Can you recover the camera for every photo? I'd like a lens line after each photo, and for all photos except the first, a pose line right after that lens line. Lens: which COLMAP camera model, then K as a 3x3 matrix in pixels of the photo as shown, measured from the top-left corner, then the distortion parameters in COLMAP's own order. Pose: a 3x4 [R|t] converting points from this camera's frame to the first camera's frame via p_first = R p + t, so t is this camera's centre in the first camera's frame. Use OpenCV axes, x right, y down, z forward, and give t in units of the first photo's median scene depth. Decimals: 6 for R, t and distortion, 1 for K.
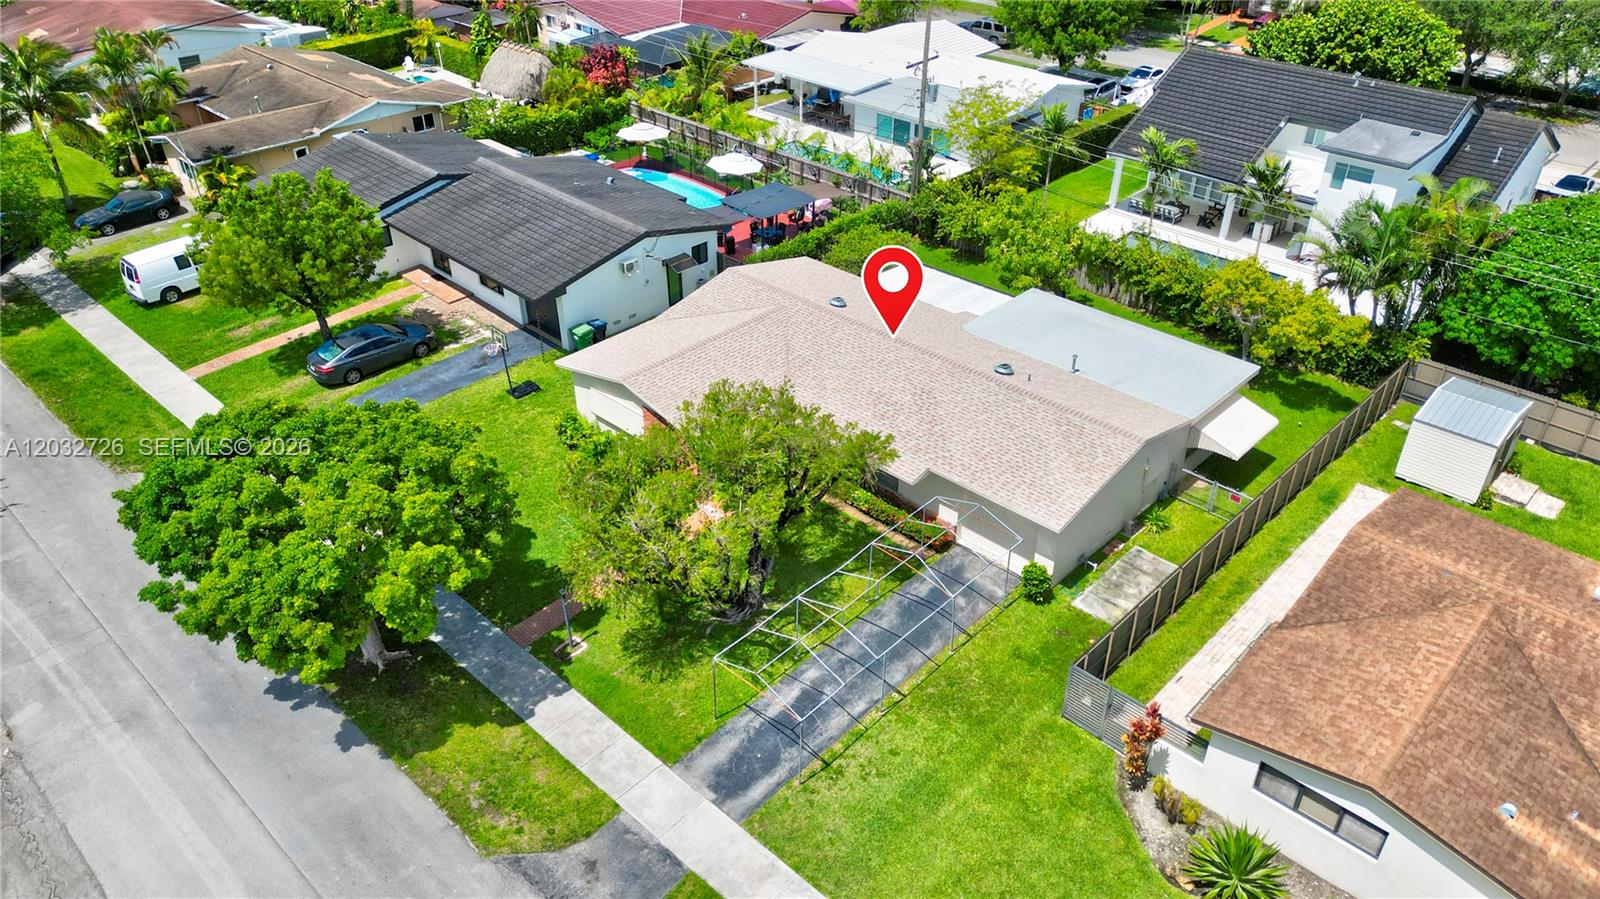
lens RADIAL K [[1125.0, 0, 800.0], [0, 1125.0, 449.5], [0, 0, 1]] dist [0.088338, 0.000372]
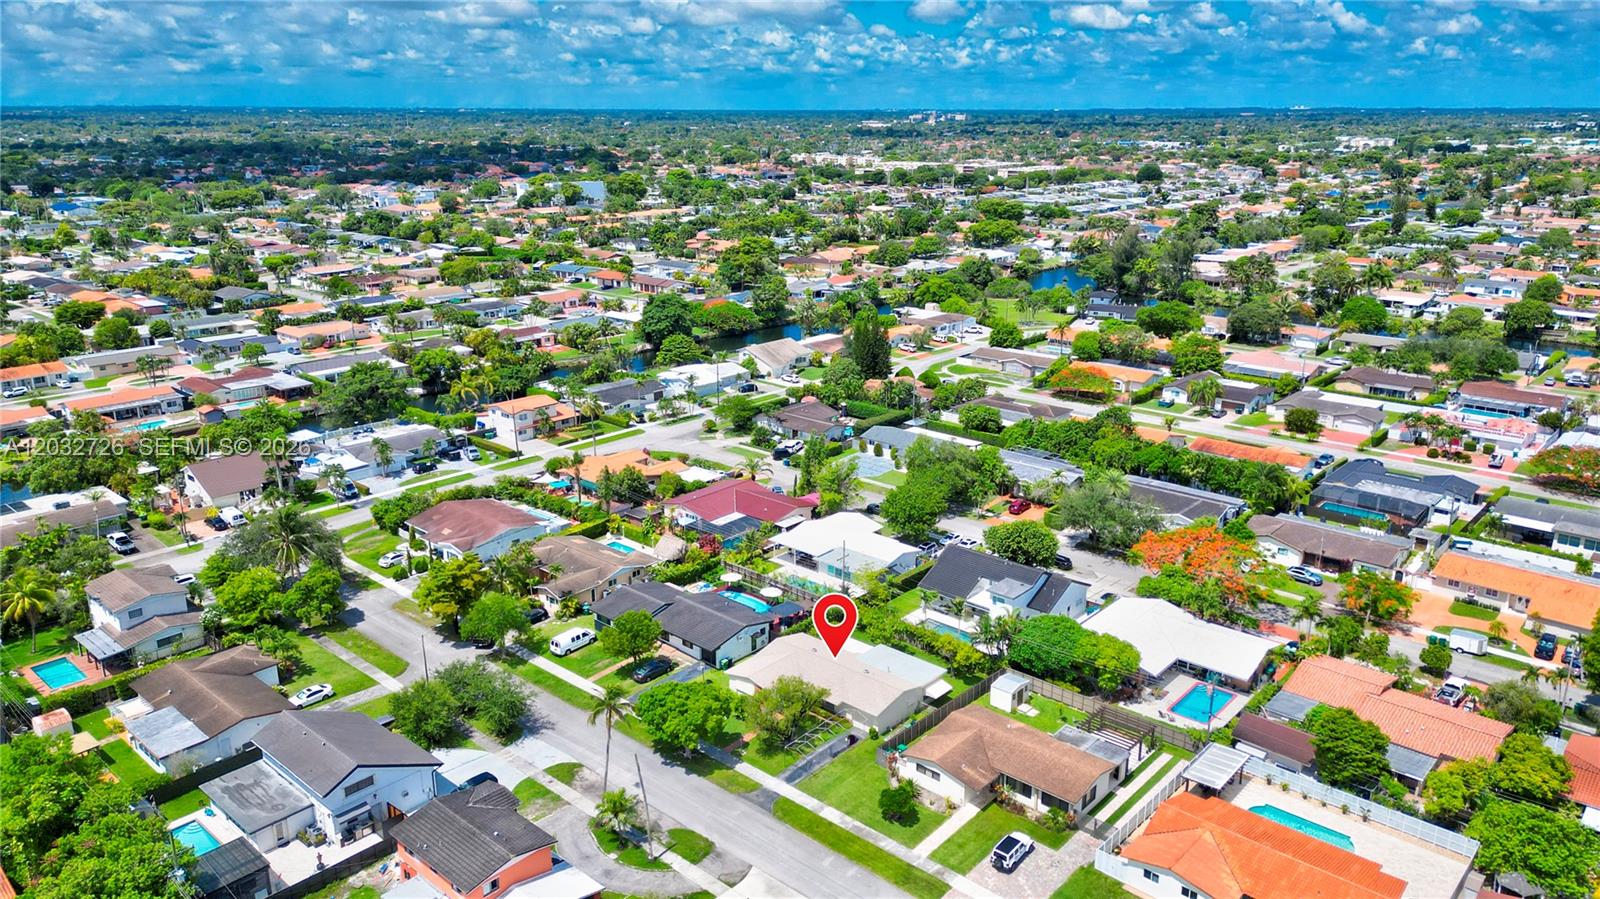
lens RADIAL K [[1114.8, 0, 800.0], [0, 1114.8, 449.5], [0, 0, 1]] dist [0.044174, -0.001320]
pose [[0.999564, -0.011990, 0.026992, -0.072556], [0.019106, 0.959414, -0.281352, 0.179218], [-0.022523, 0.281745, 0.959225, -1.864985]]
